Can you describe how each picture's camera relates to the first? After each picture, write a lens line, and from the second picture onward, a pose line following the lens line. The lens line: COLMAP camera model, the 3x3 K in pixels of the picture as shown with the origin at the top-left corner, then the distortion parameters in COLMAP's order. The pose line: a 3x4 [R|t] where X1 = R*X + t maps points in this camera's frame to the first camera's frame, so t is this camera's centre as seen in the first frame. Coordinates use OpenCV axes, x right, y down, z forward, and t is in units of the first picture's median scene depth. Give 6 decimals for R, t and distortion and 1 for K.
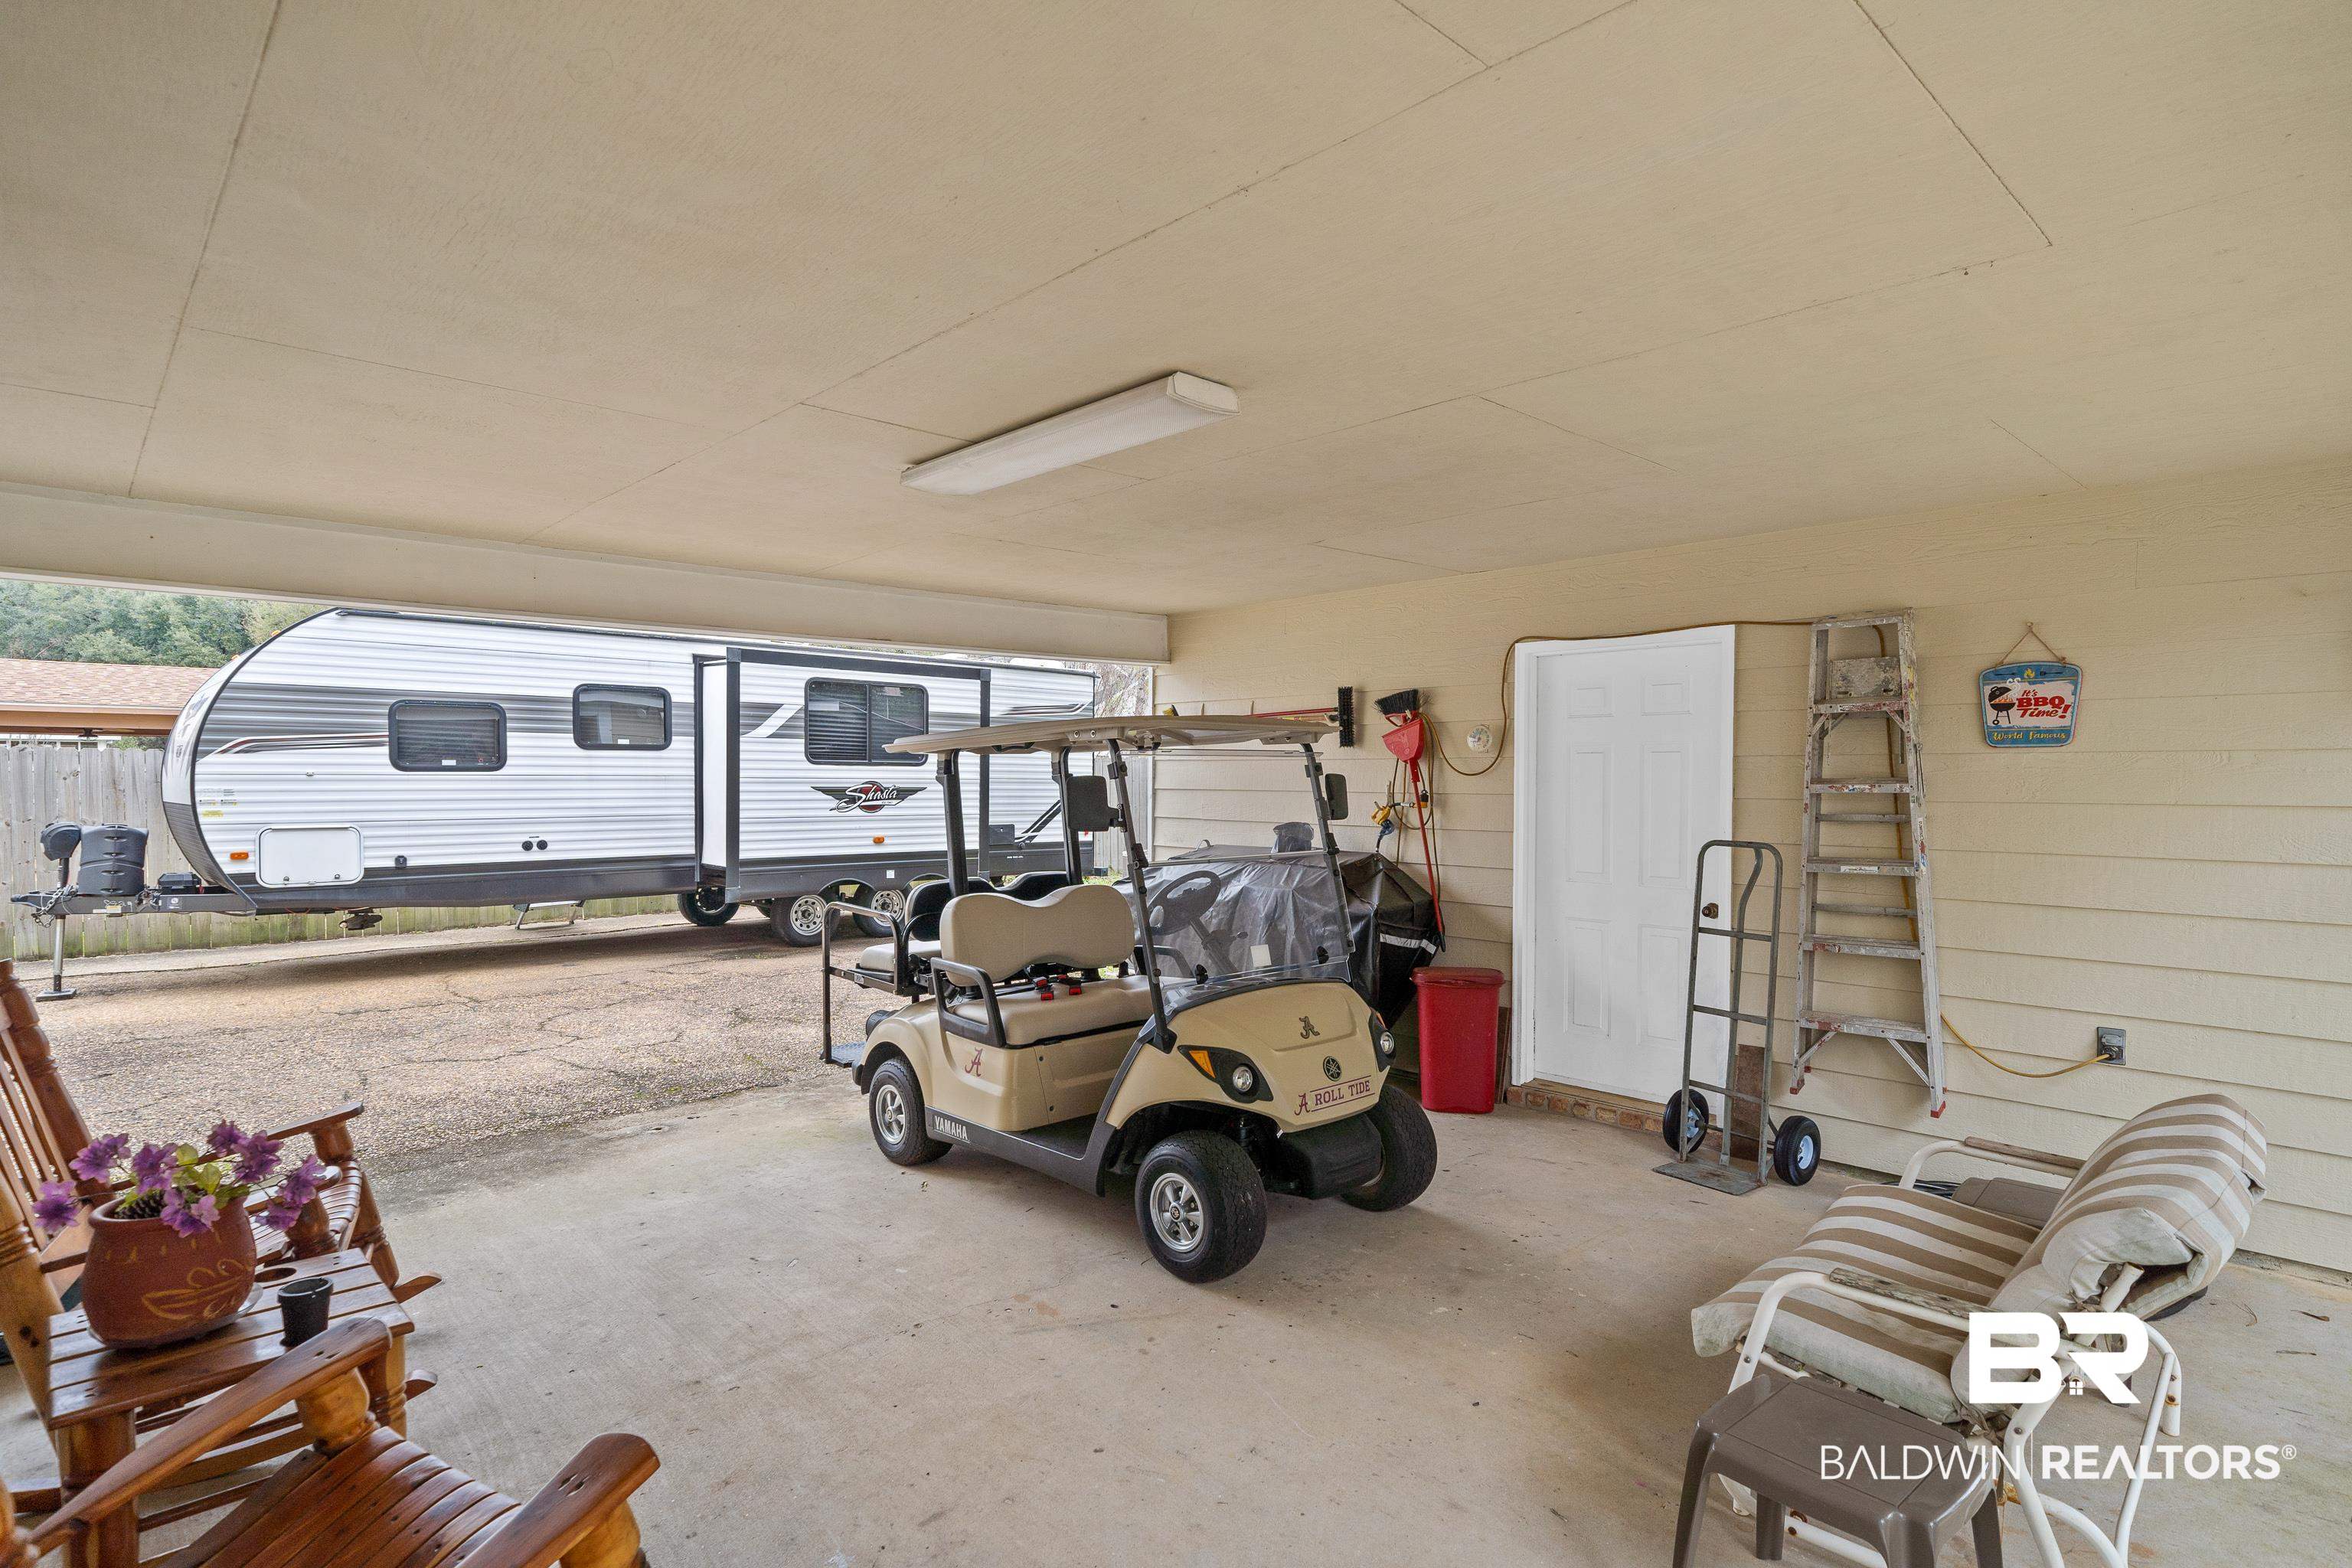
lens RADIAL K [[1242.1, 0, 1189.8], [0, 1242.1, 789.3], [0, 0, 1]] dist [0.002439, -0.001069]
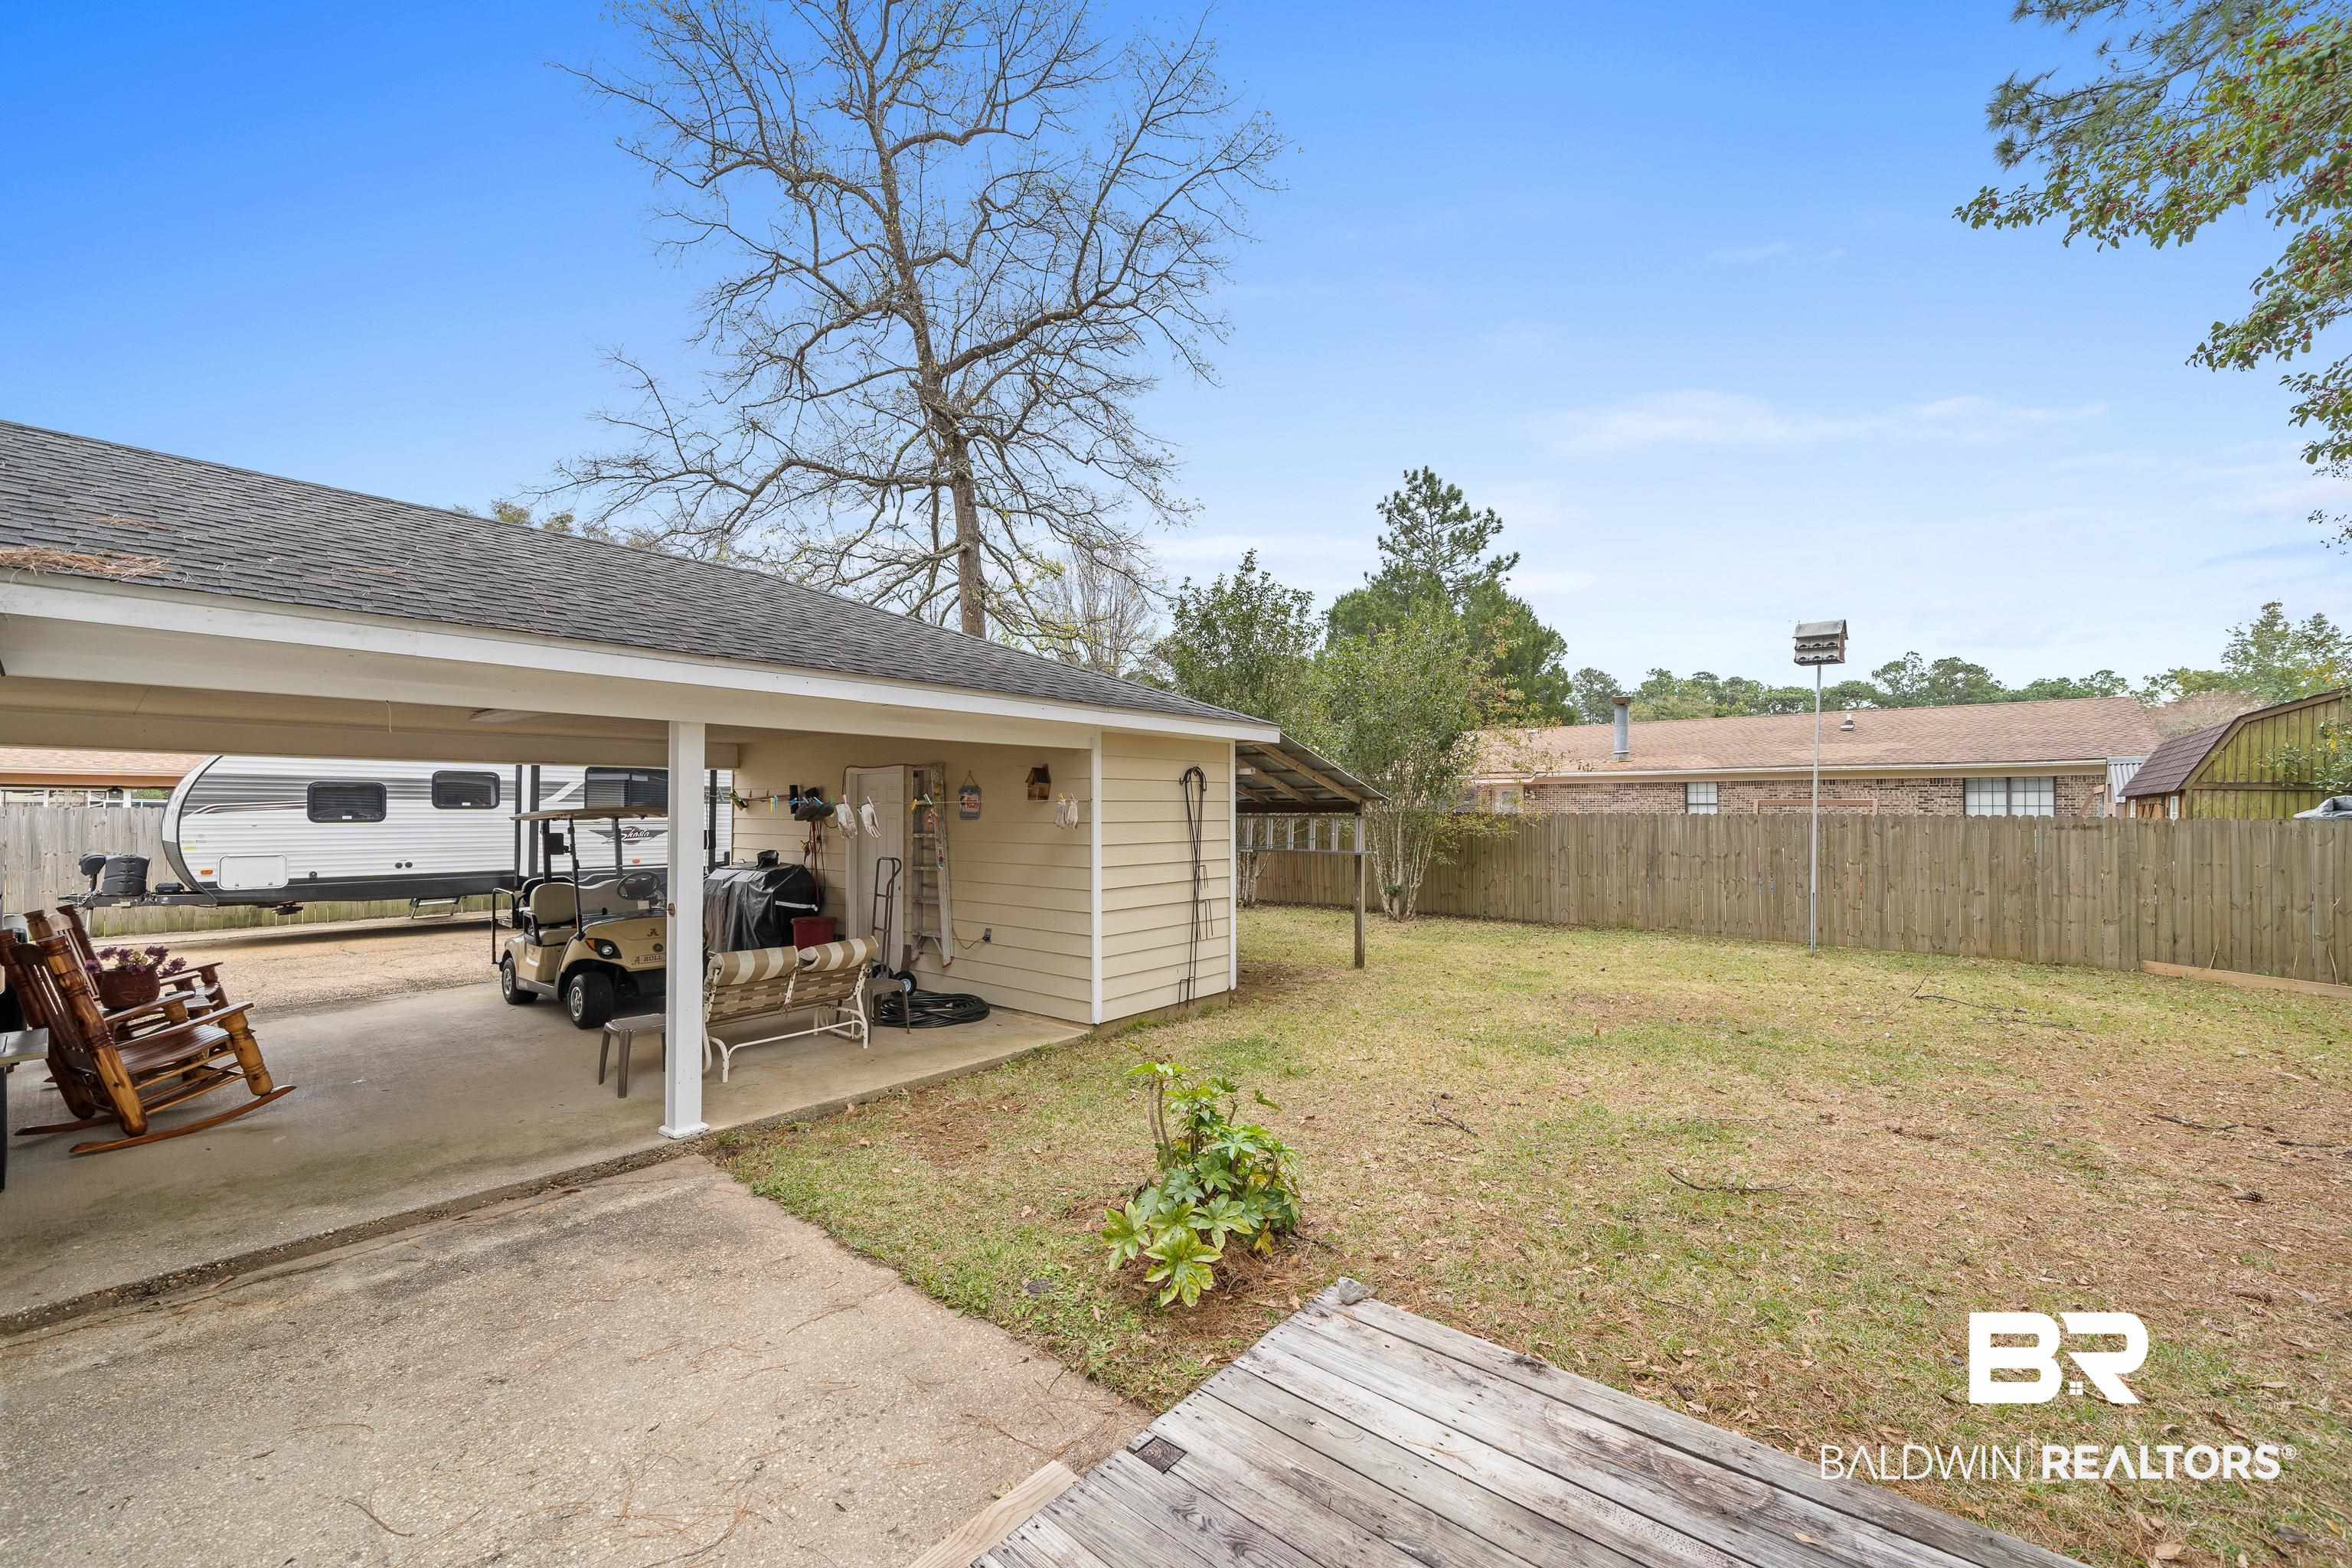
lens RADIAL K [[928.4, 0, 1167.2], [0, 928.4, 789.8], [0, 0, 1]] dist [0.000362, 0.000179]
pose [[0.992561, 0.002408, 0.121724, 0.411069], [0.001923, 0.999370, -0.035449, -0.013071], [-0.121733, 0.035419, 0.991931, -0.458833]]
